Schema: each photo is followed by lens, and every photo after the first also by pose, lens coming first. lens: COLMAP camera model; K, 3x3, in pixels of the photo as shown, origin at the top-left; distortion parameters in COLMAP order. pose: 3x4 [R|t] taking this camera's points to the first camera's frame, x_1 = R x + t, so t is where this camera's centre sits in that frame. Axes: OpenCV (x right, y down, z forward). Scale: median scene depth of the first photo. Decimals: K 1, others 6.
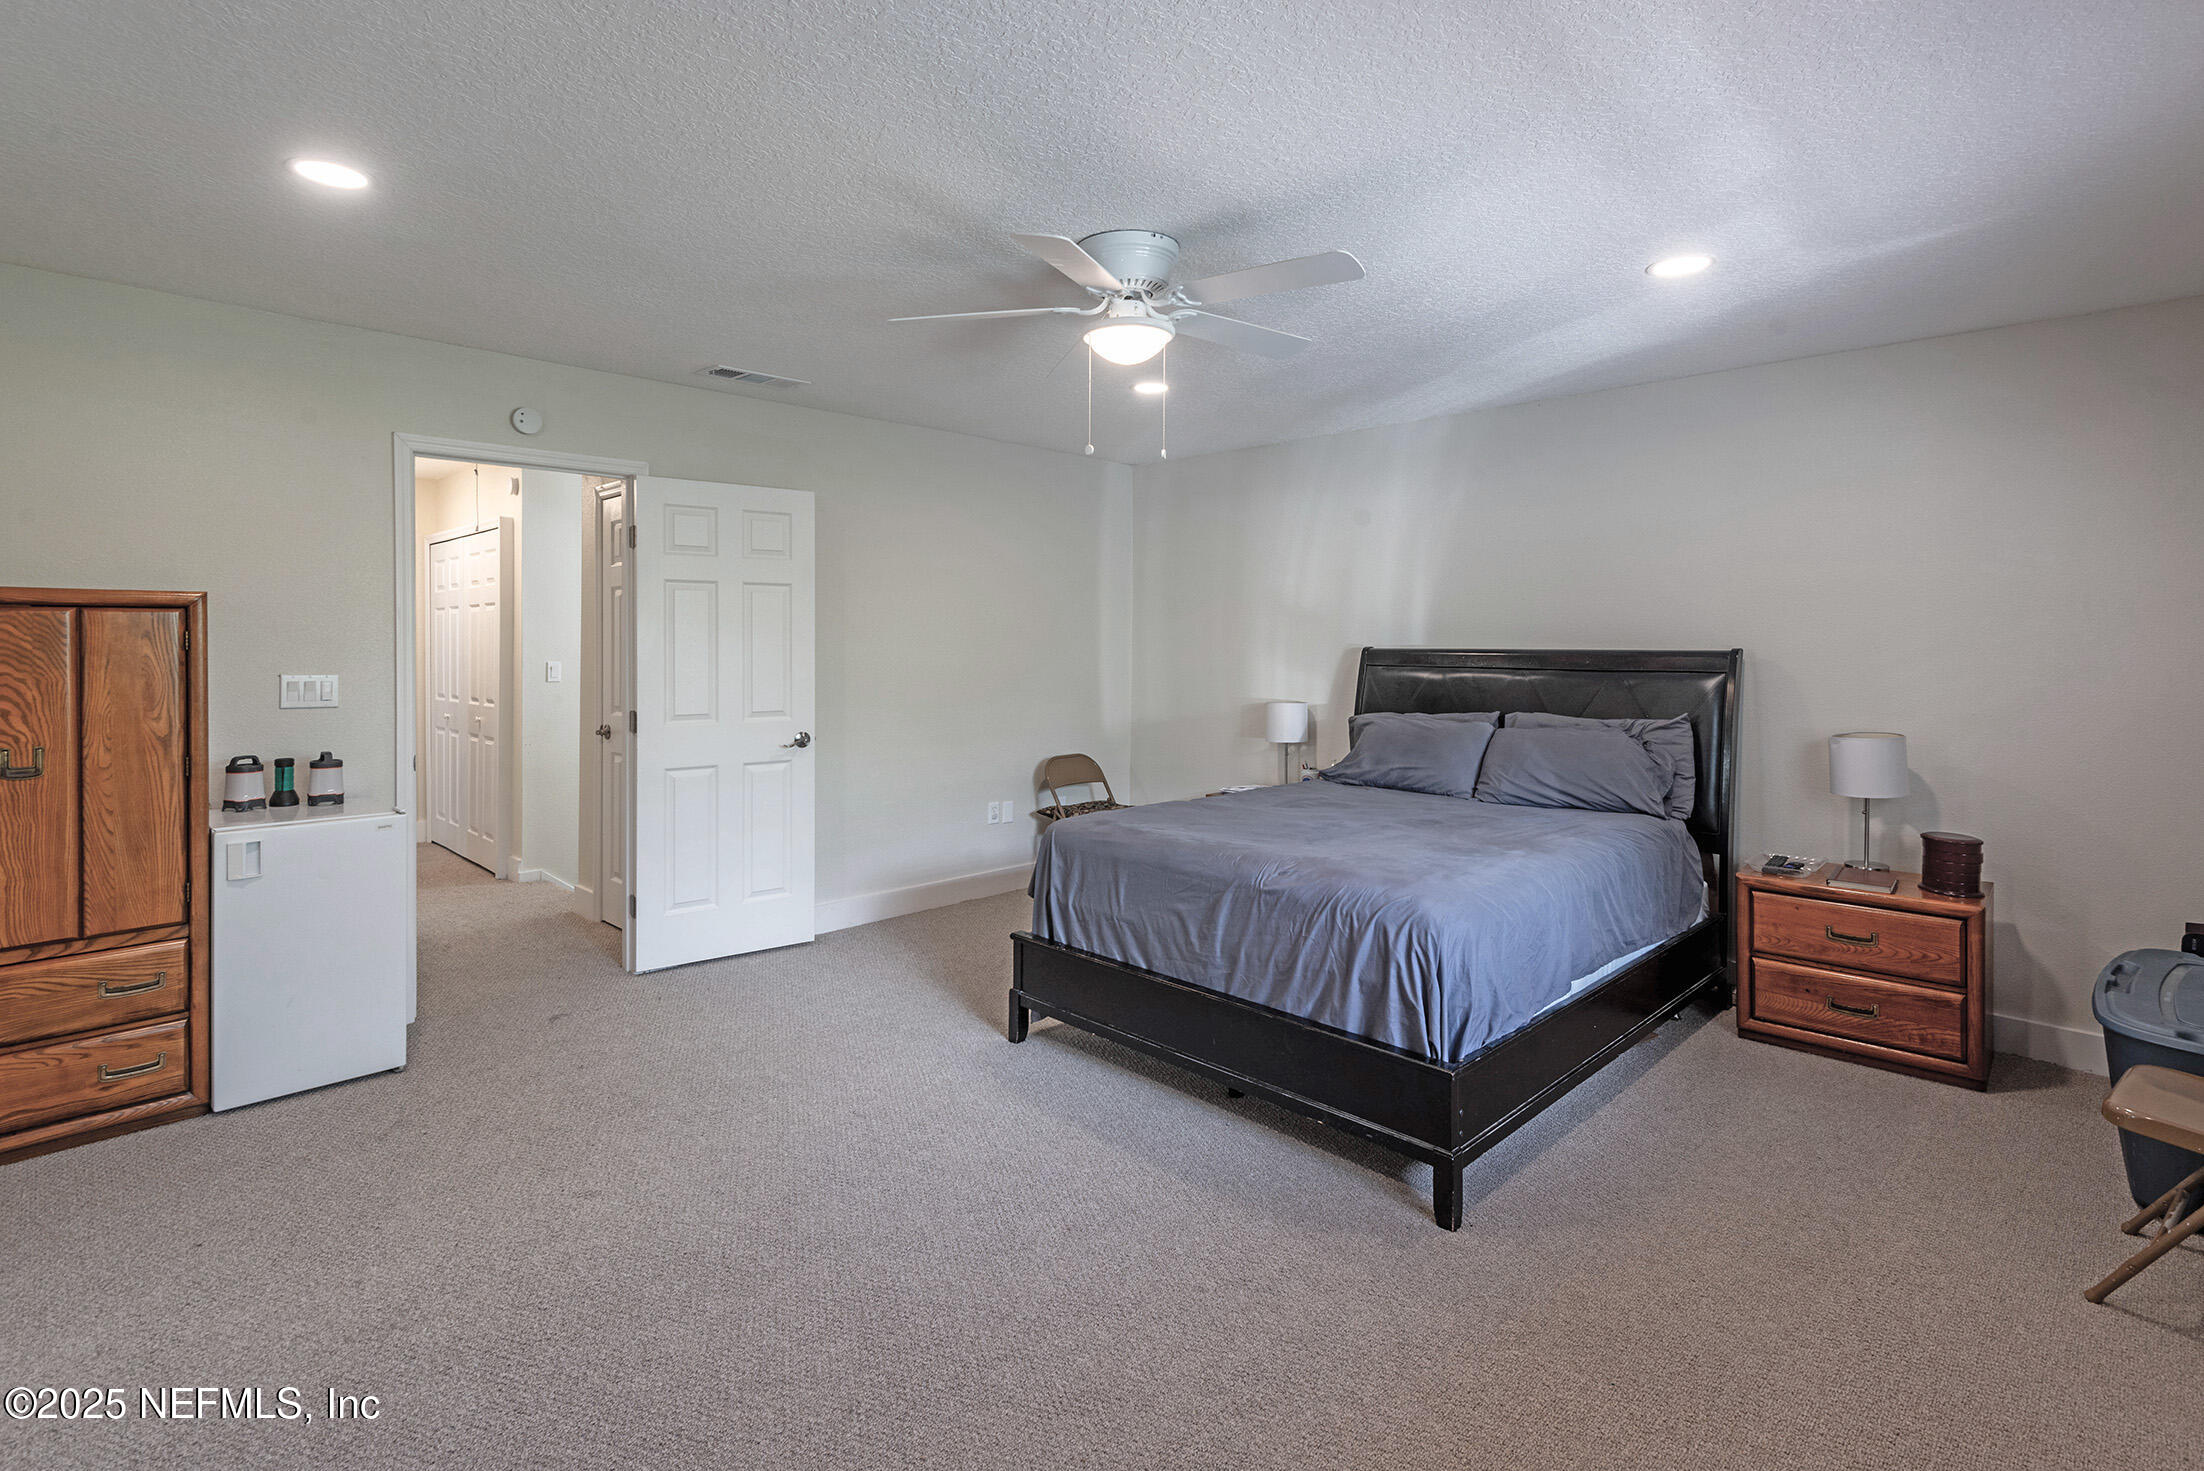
lens RADIAL K [[1041.2, 0, 1084.4], [0, 1041.2, 654.3], [0, 0, 1]] dist [0.003354, 0.000003]
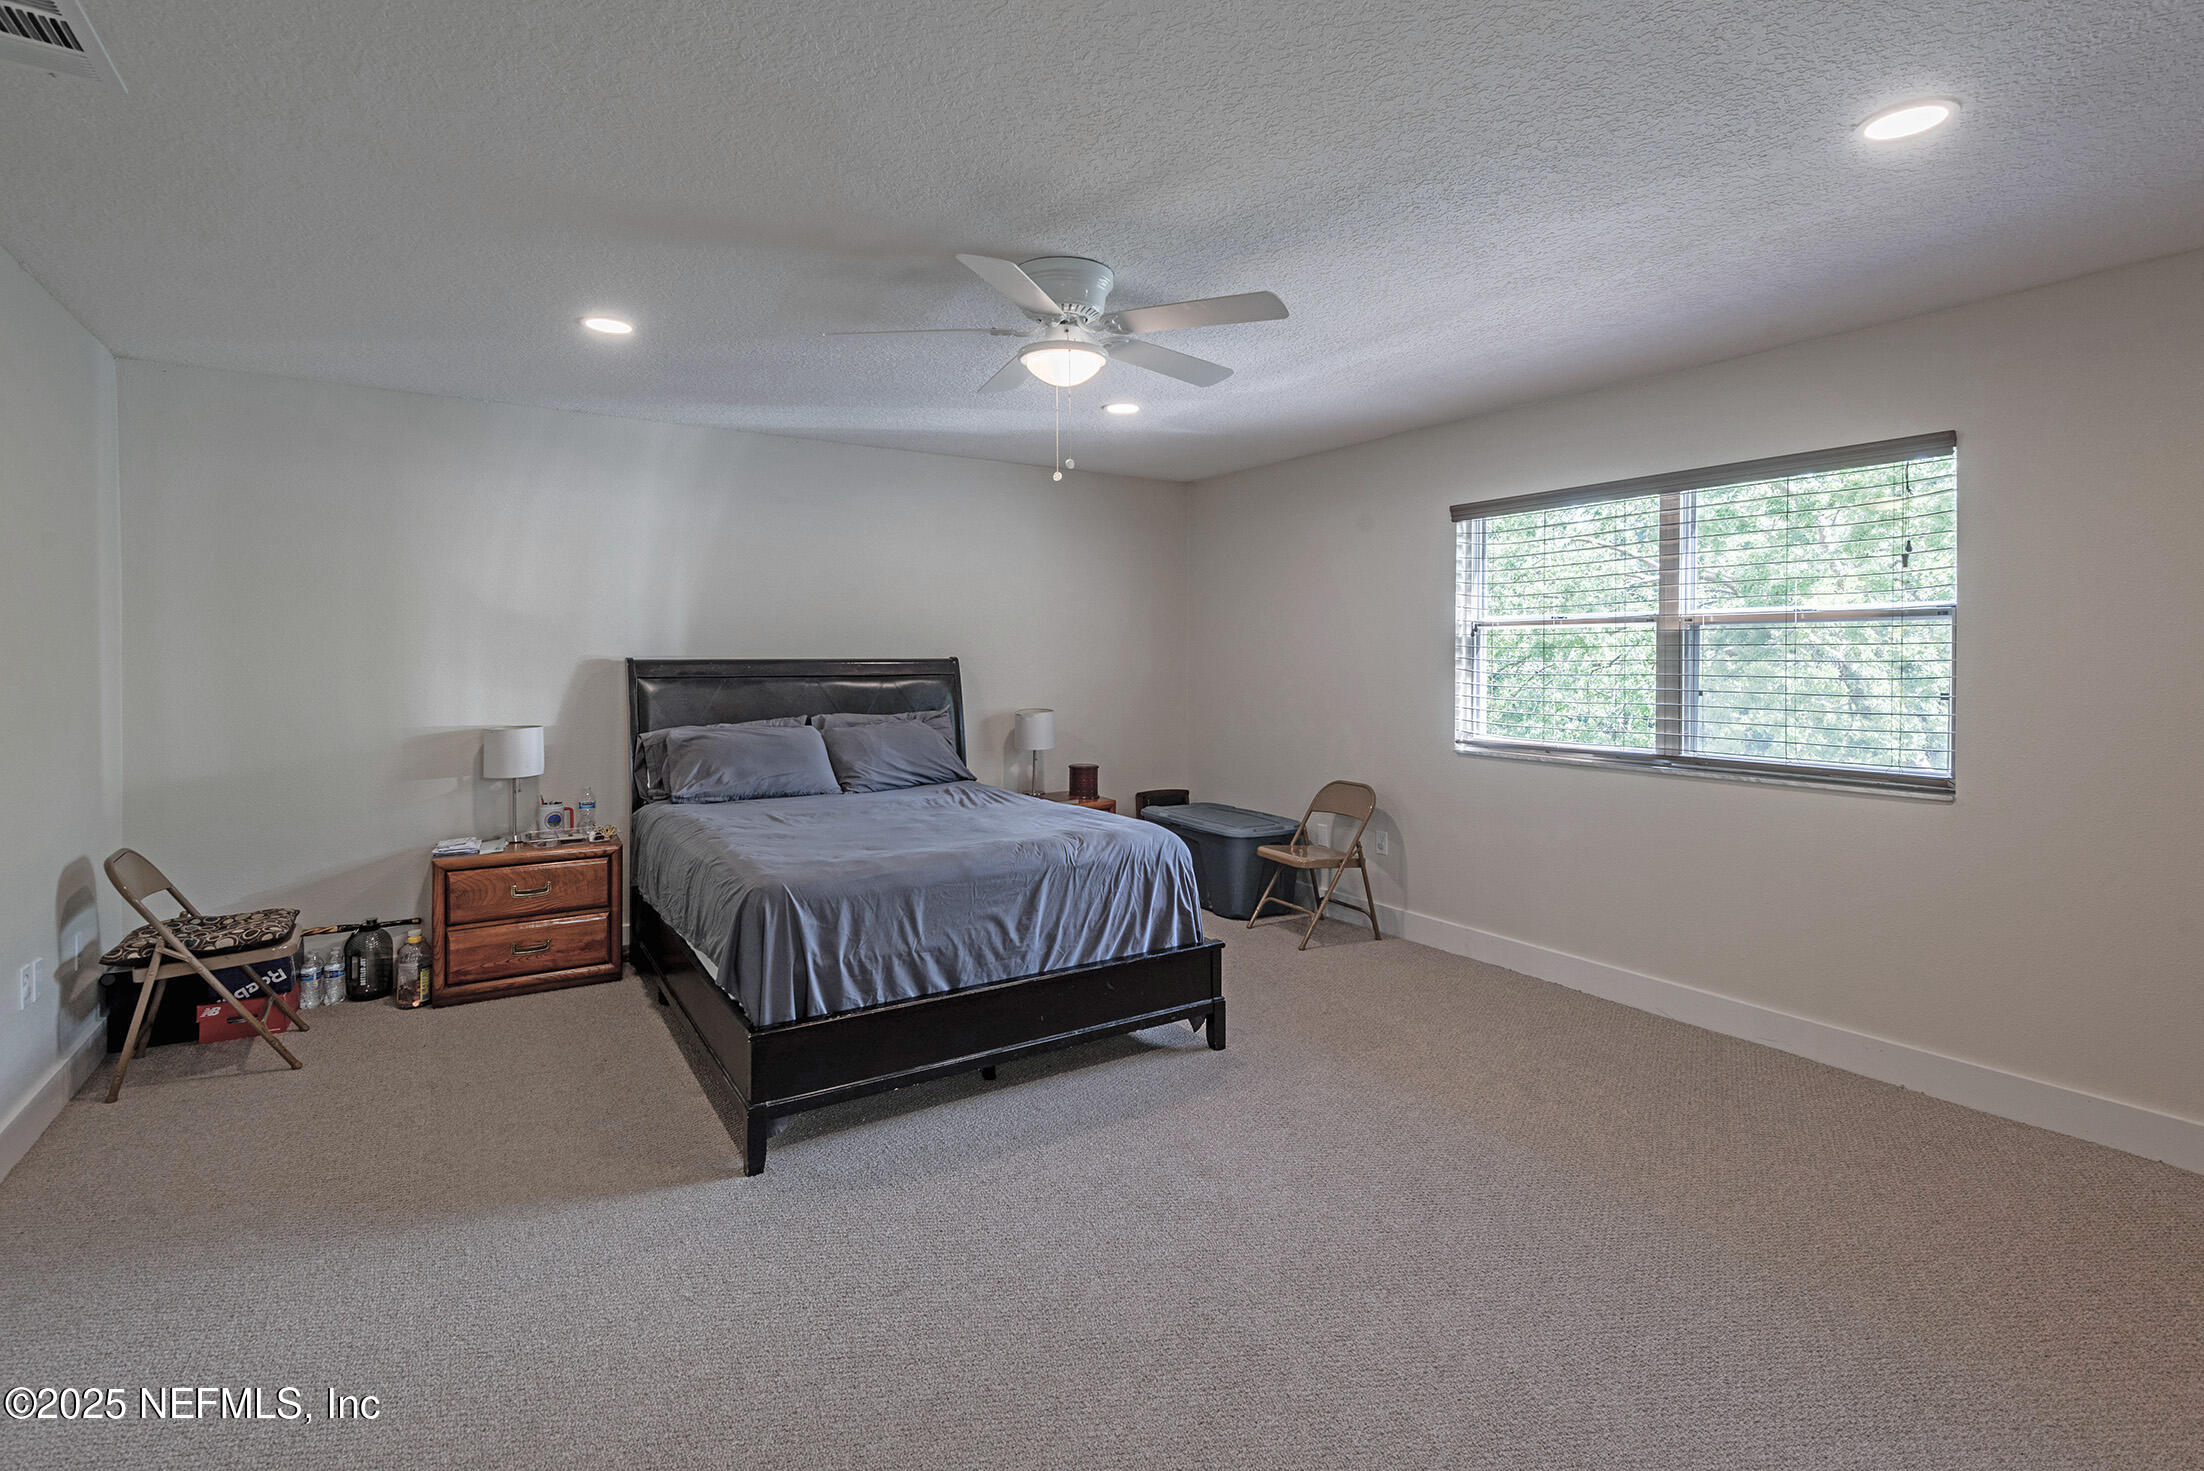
lens RADIAL K [[1025.3, 0, 1099.2], [0, 1025.3, 676.8], [0, 0, 1]] dist [0.011812, -0.000611]
pose [[0.209031, -0.028641, 0.977490, -0.898012], [0.011540, 0.999574, 0.026820, -0.016528], [-0.977841, 0.005674, 0.209272, 0.699939]]
